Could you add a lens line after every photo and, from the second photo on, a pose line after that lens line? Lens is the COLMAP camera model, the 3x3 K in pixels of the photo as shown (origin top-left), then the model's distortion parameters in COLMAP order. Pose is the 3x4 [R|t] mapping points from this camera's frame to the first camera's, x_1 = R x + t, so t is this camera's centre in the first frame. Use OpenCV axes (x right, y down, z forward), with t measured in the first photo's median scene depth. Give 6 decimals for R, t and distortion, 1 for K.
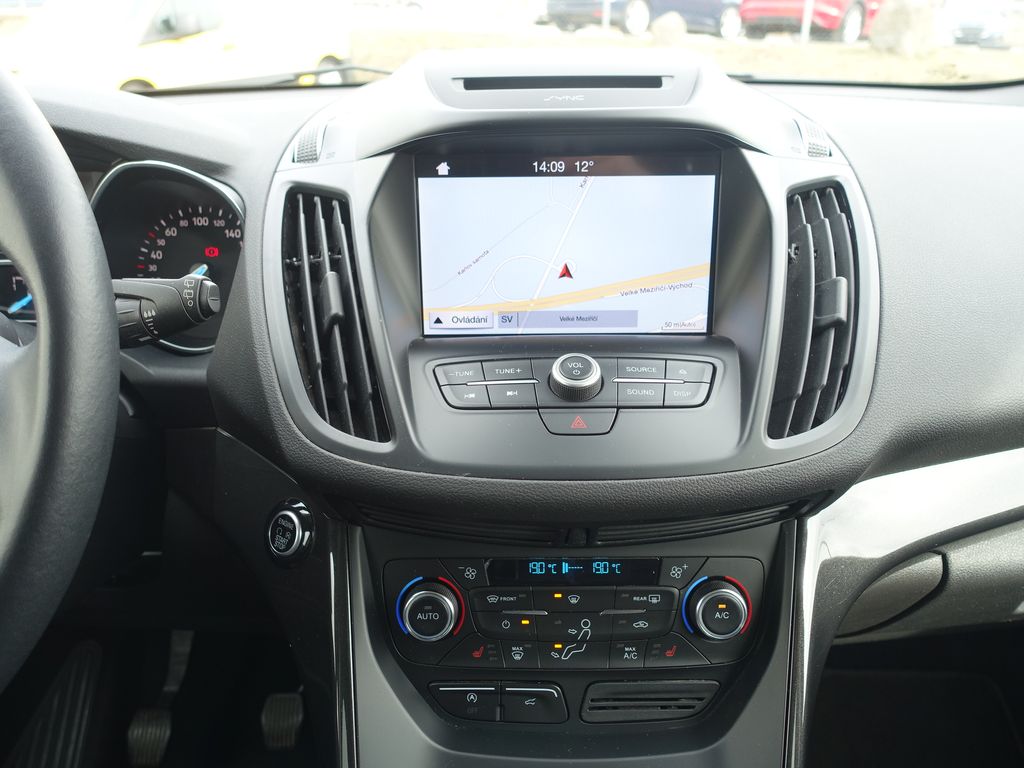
lens RADIAL K [[779.9, 0, 512.0], [0, 779.9, 384.0], [0, 0, 1]] dist [-0.012755, 0.005454]
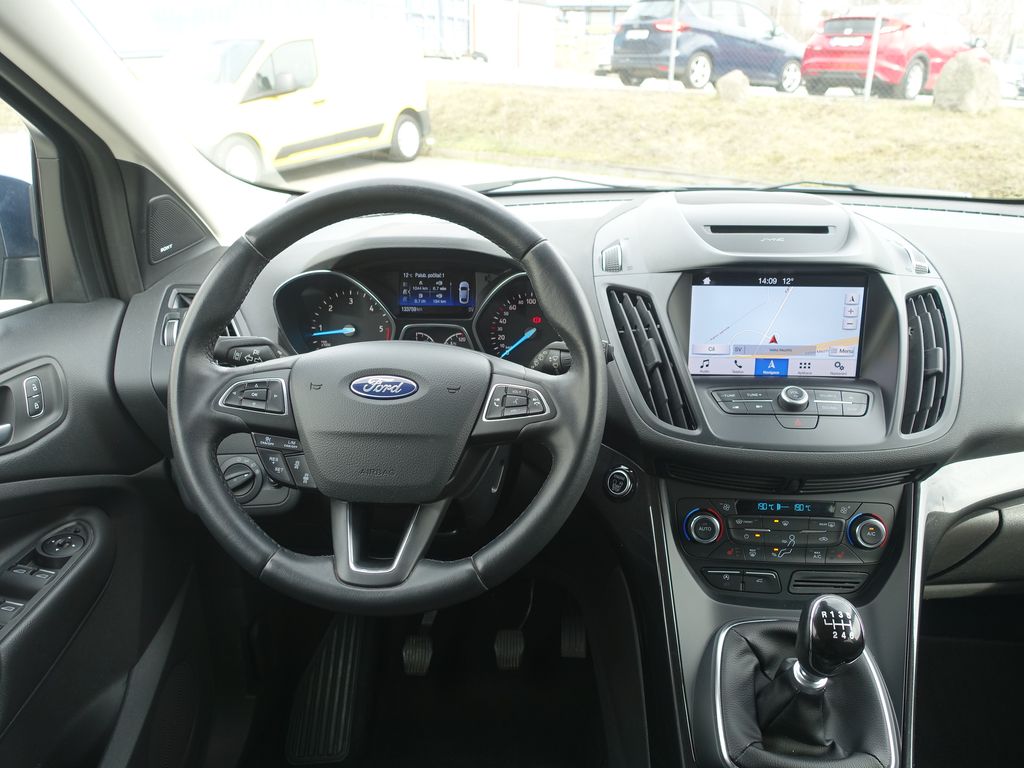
lens RADIAL K [[779.9, 0, 512.0], [0, 779.9, 384.0], [0, 0, 1]] dist [-0.012755, 0.005454]
pose [[0.997658, 0.026041, -0.063250, -0.434916], [-0.029256, 0.998298, -0.050445, 0.063806], [0.061829, 0.052177, 0.996722, -0.824238]]
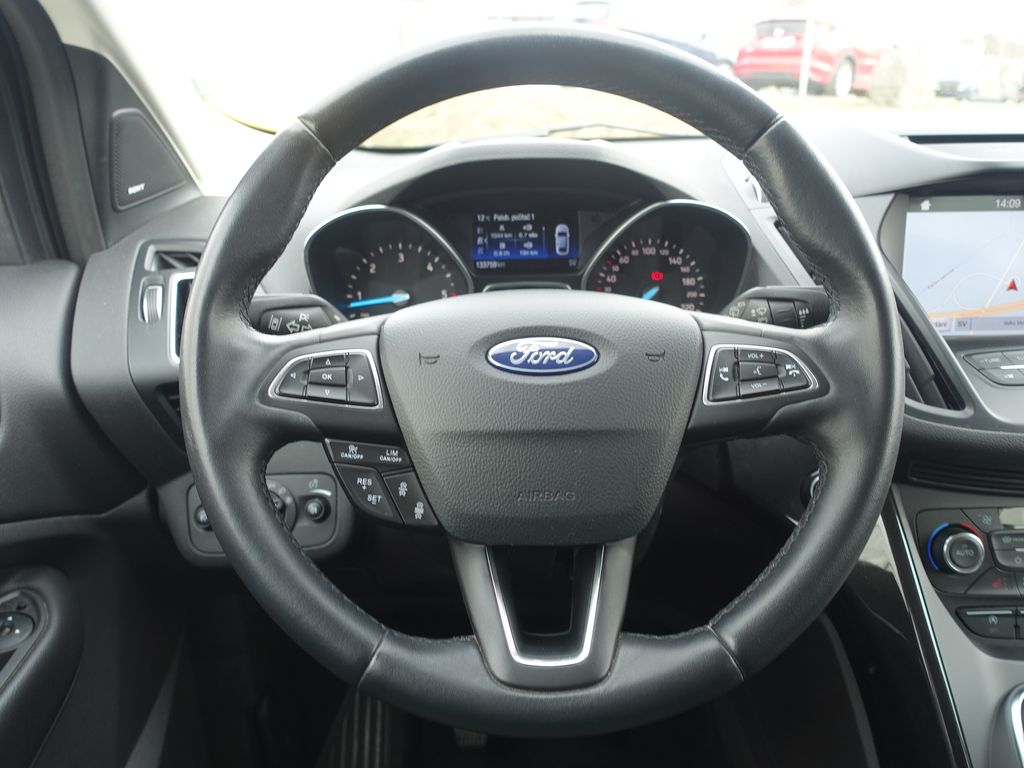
lens RADIAL K [[779.9, 0, 512.0], [0, 779.9, 384.0], [0, 0, 1]] dist [-0.012755, 0.005454]
pose [[0.999853, -0.010339, 0.013683, -0.828306], [0.011151, 0.998096, -0.060661, 0.089982], [-0.013030, 0.060805, 0.998065, -0.256516]]
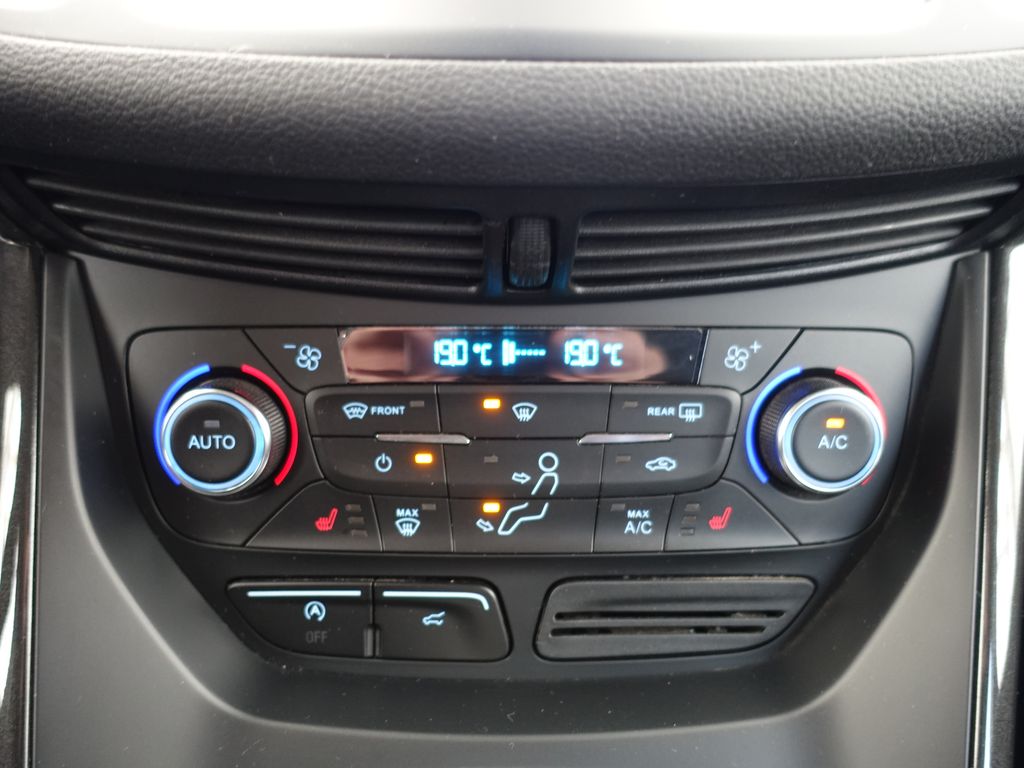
lens RADIAL K [[779.9, 0, 512.0], [0, 779.9, 384.0], [0, 0, 1]] dist [-0.012755, 0.005454]
pose [[0.999472, 0.007916, 0.031502, 0.055416], [-0.010742, 0.995831, 0.090580, 0.211899], [-0.030654, -0.090870, 0.995391, 0.513927]]
